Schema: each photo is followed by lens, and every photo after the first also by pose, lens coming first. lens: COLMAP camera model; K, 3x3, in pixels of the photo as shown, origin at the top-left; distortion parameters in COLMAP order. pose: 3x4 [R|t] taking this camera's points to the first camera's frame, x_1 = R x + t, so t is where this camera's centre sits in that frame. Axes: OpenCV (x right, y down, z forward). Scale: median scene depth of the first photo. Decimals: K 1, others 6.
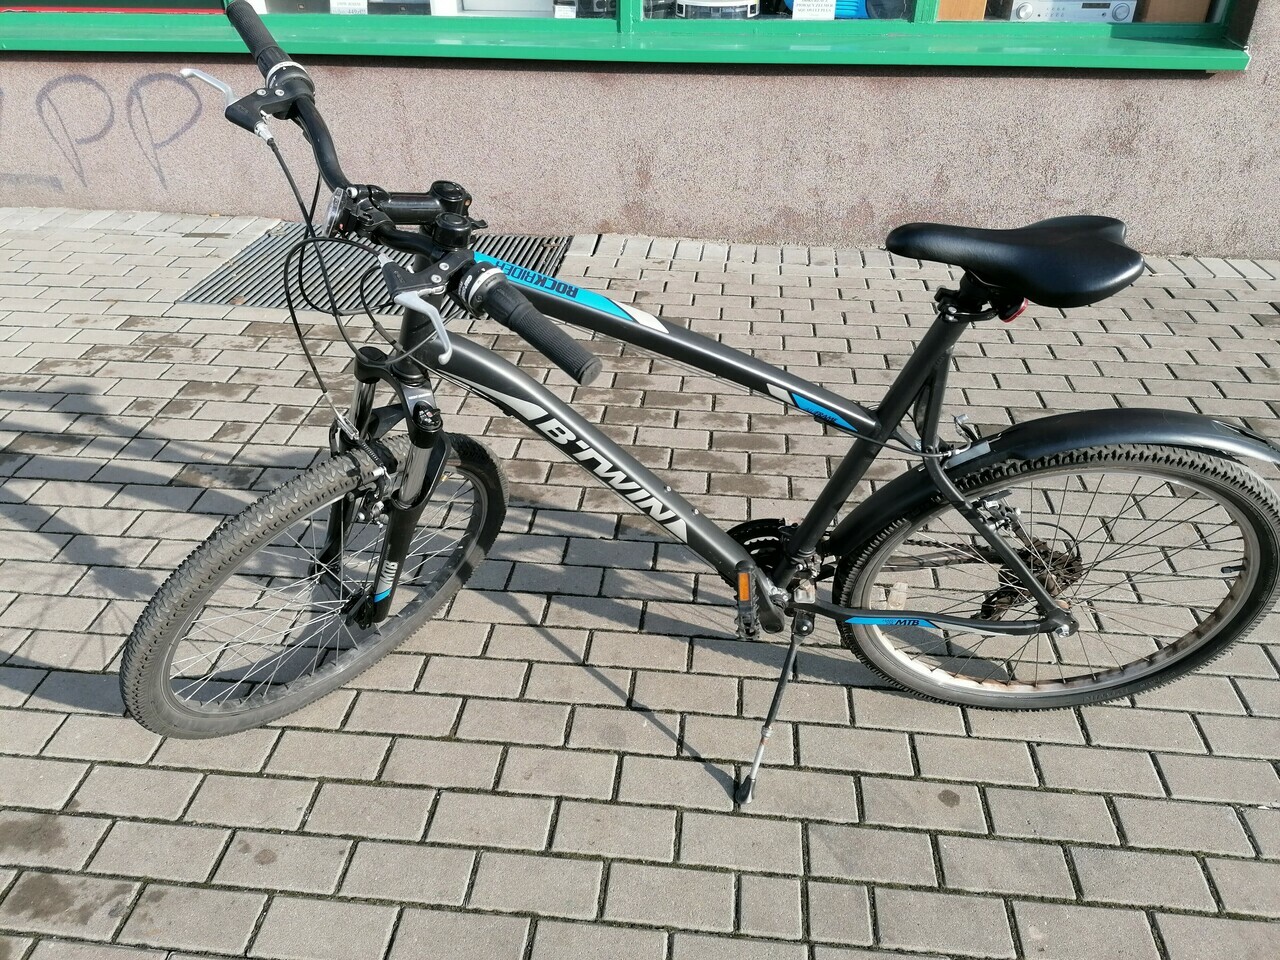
lens RADIAL K [[958.2, 0, 634.1], [0, 958.2, 477.8], [0, 0, 1]] dist [0.111429, -0.140692]
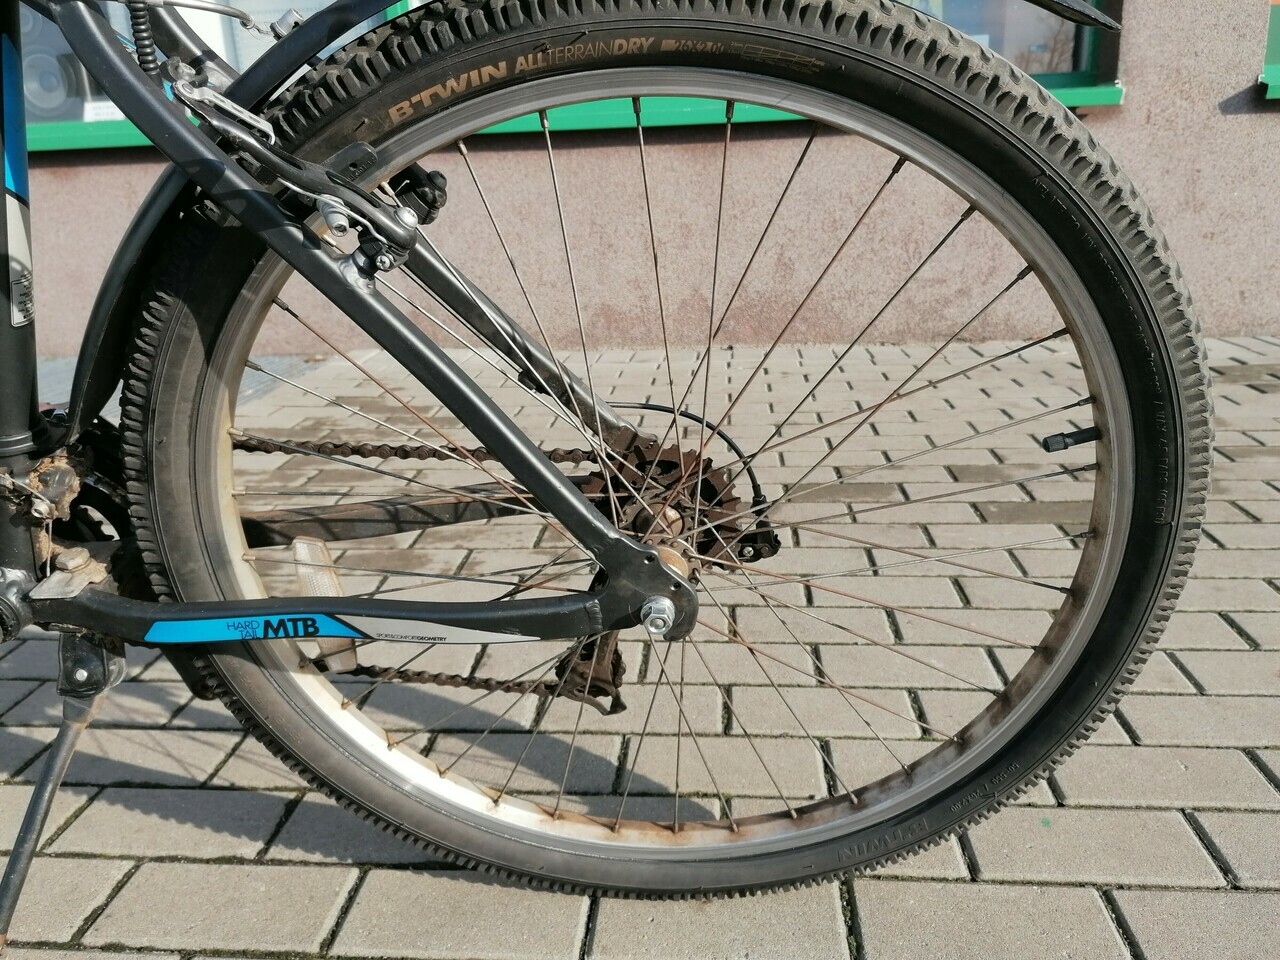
lens RADIAL K [[966.6, 0, 636.5], [0, 966.6, 481.9], [0, 0, 1]] dist [0.059240, -0.070541]
pose [[0.999277, -0.037190, 0.007843, 0.287787], [0.037939, 0.963612, -0.264599, 0.137394], [0.002283, 0.264705, 0.964327, 0.417353]]
